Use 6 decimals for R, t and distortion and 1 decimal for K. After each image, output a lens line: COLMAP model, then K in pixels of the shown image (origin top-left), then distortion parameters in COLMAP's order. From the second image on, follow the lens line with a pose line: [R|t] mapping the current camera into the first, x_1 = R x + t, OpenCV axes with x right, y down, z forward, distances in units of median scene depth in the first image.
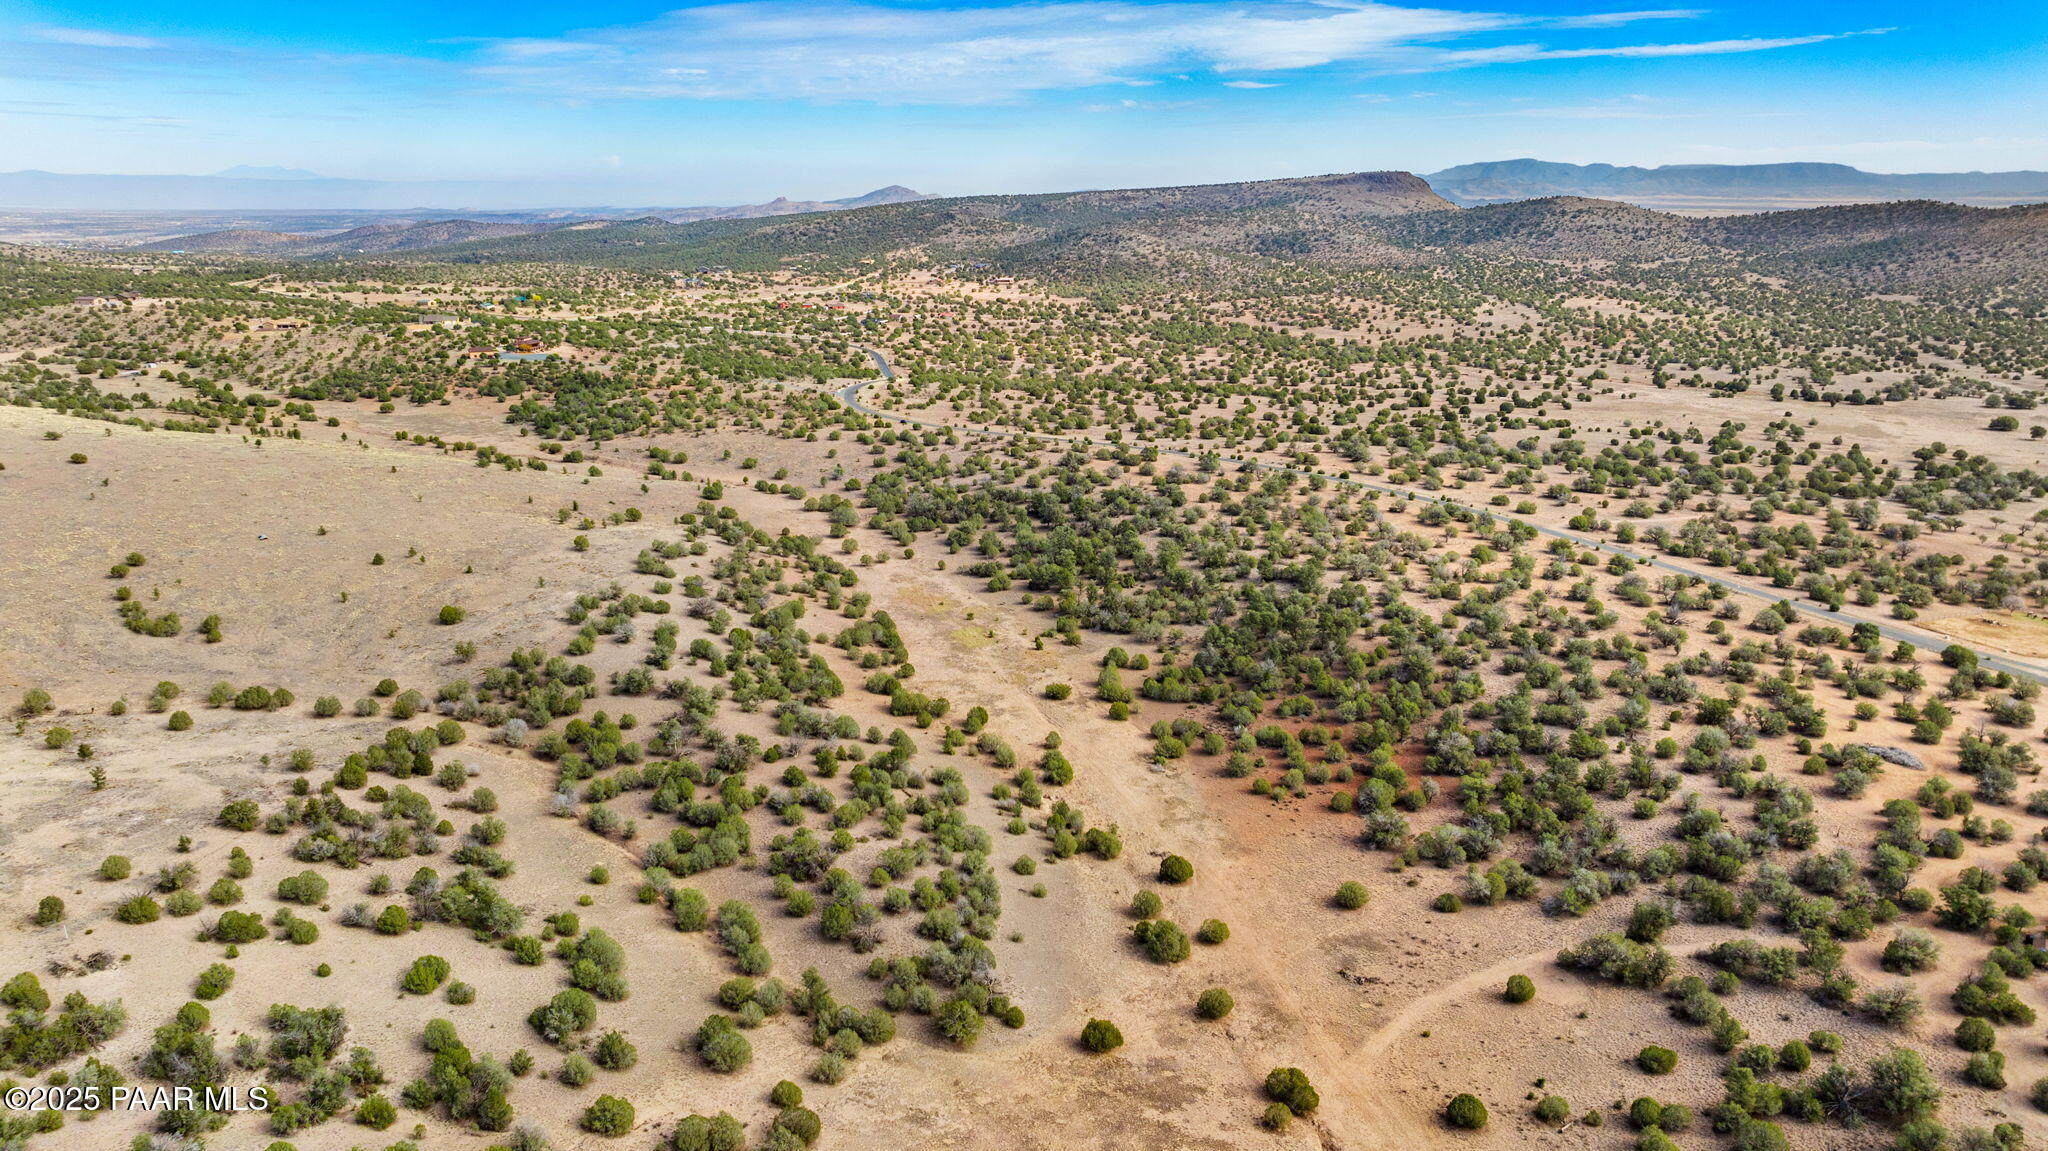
lens RADIAL K [[1503.8, 0, 1051.6], [0, 1503.8, 573.2], [0, 0, 1]] dist [-0.110590, 0.147524]
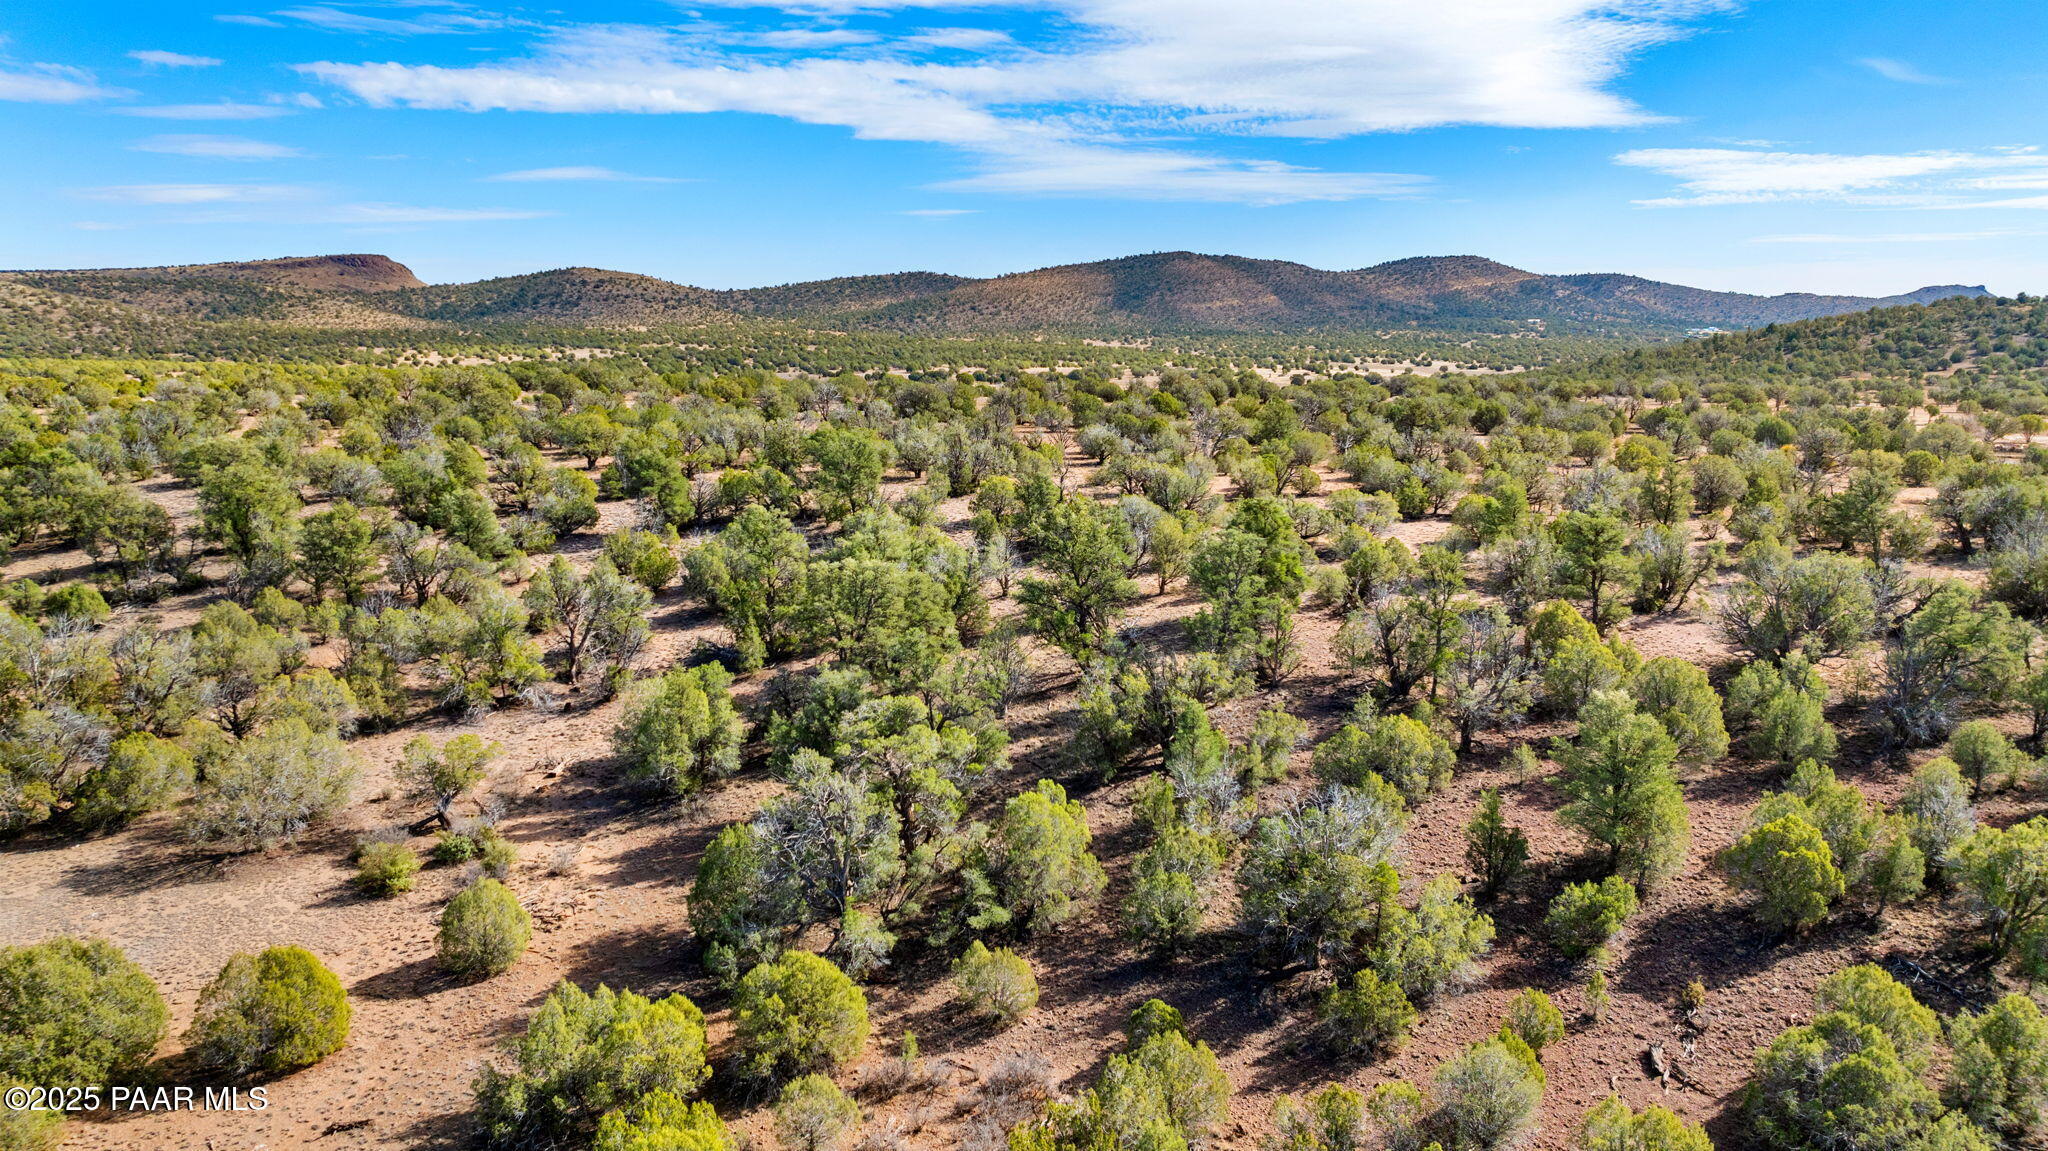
lens RADIAL K [[1503.8, 0, 1051.6], [0, 1503.8, 573.2], [0, 0, 1]] dist [-0.110590, 0.147524]
pose [[0.788311, -0.108804, 0.605580, 0.037609], [0.162764, 0.986054, -0.034715, 0.035032], [-0.593357, 0.125933, 0.795027, 0.812196]]
